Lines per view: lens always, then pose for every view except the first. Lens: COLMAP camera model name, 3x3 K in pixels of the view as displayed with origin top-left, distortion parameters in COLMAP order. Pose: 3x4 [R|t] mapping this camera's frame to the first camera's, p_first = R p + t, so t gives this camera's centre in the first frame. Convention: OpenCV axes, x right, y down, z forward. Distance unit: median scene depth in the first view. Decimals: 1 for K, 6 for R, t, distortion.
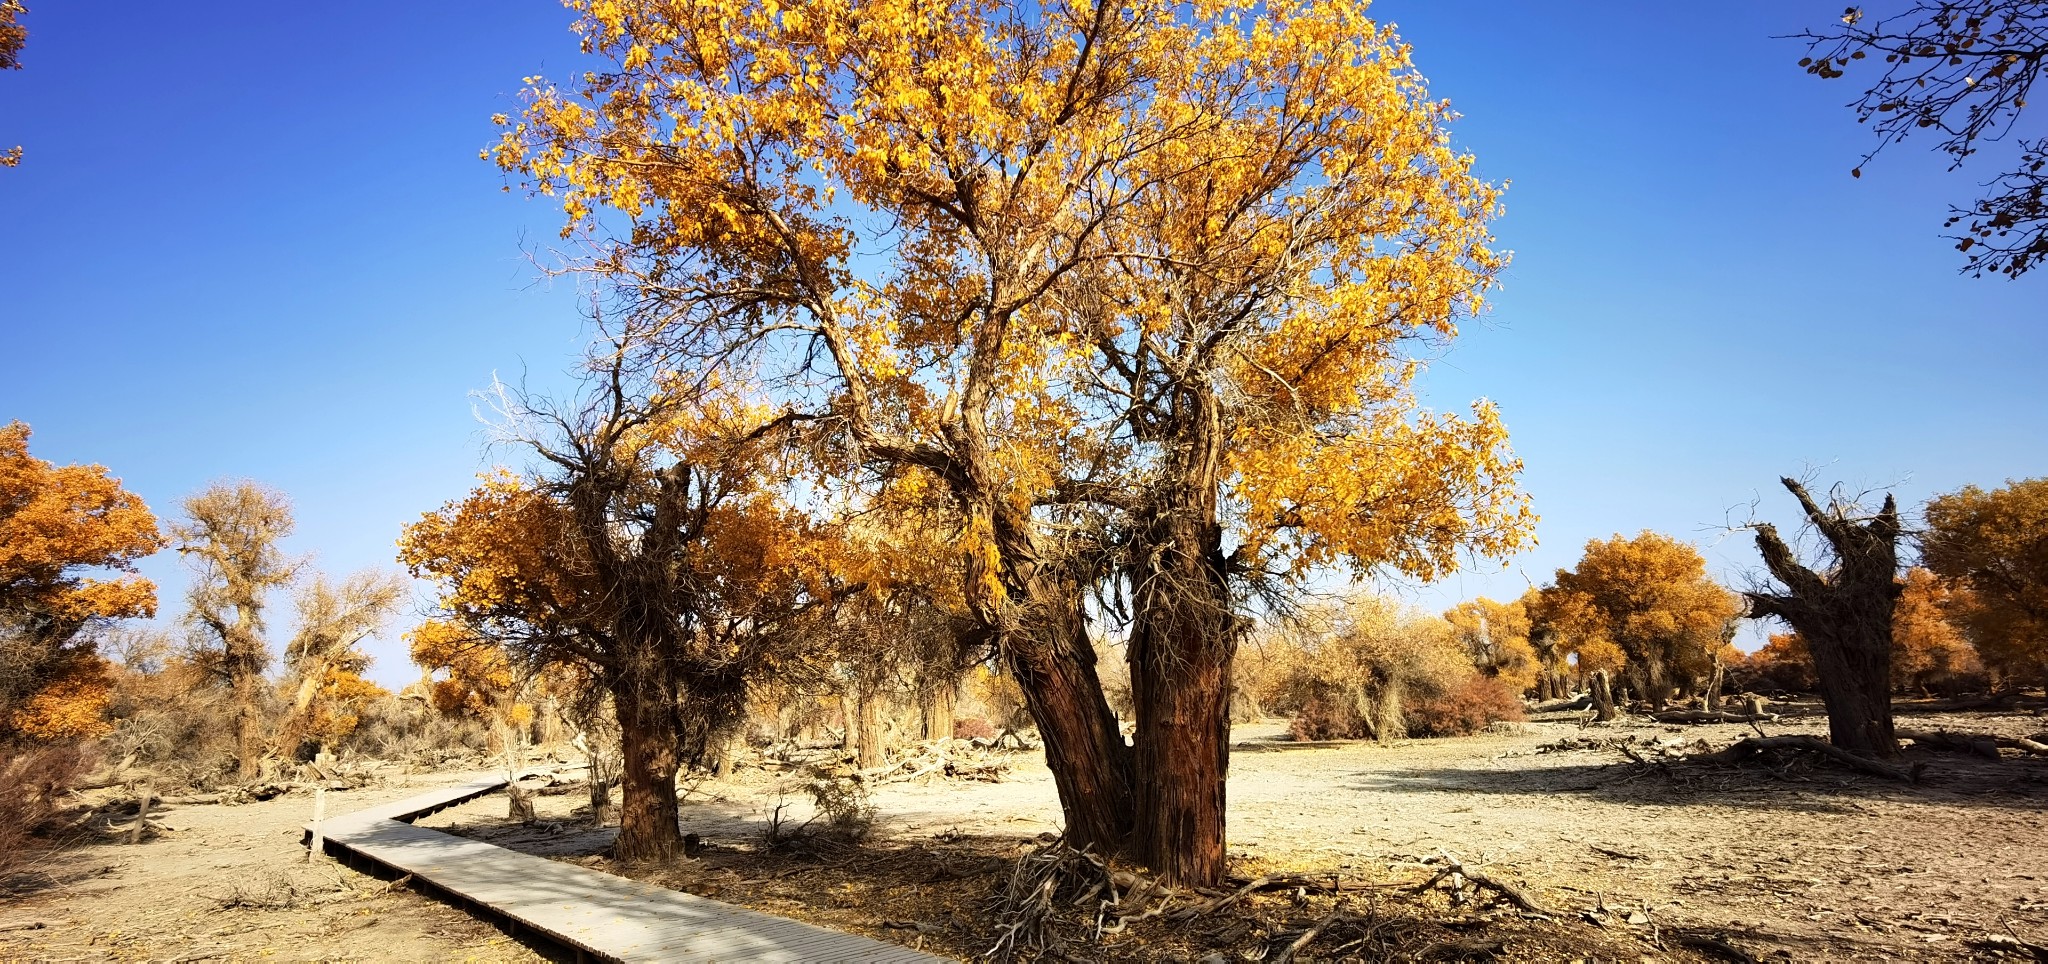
lens RADIAL K [[1069.0, 0, 1024.0], [0, 1069.0, 482.0], [0, 0, 1]] dist [-0.001793, 0.020879]
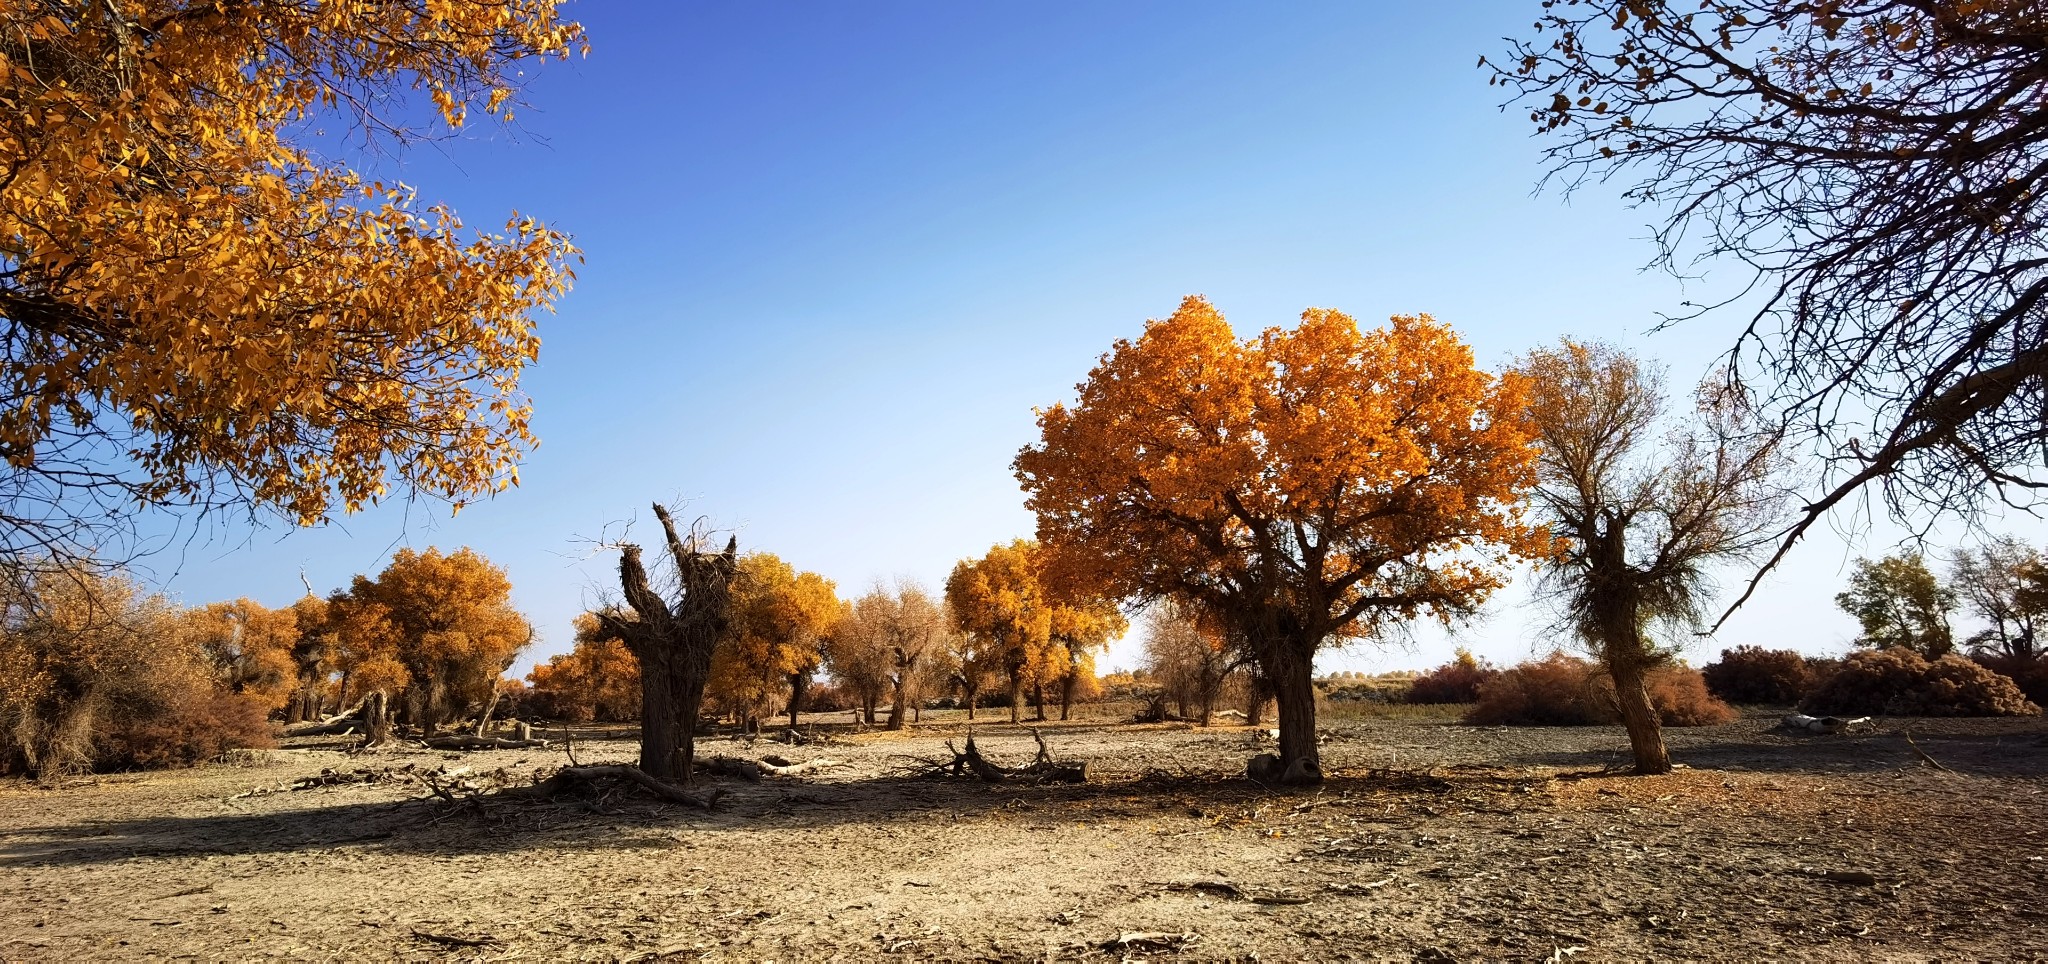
lens RADIAL K [[1069.0, 0, 1024.0], [0, 1069.0, 482.0], [0, 0, 1]] dist [-0.001793, 0.020879]
pose [[0.505519, 0.208537, 0.837235, 0.031172], [-0.190764, 0.973352, -0.127258, 0.026279], [-0.841463, -0.095383, 0.531829, 0.130013]]
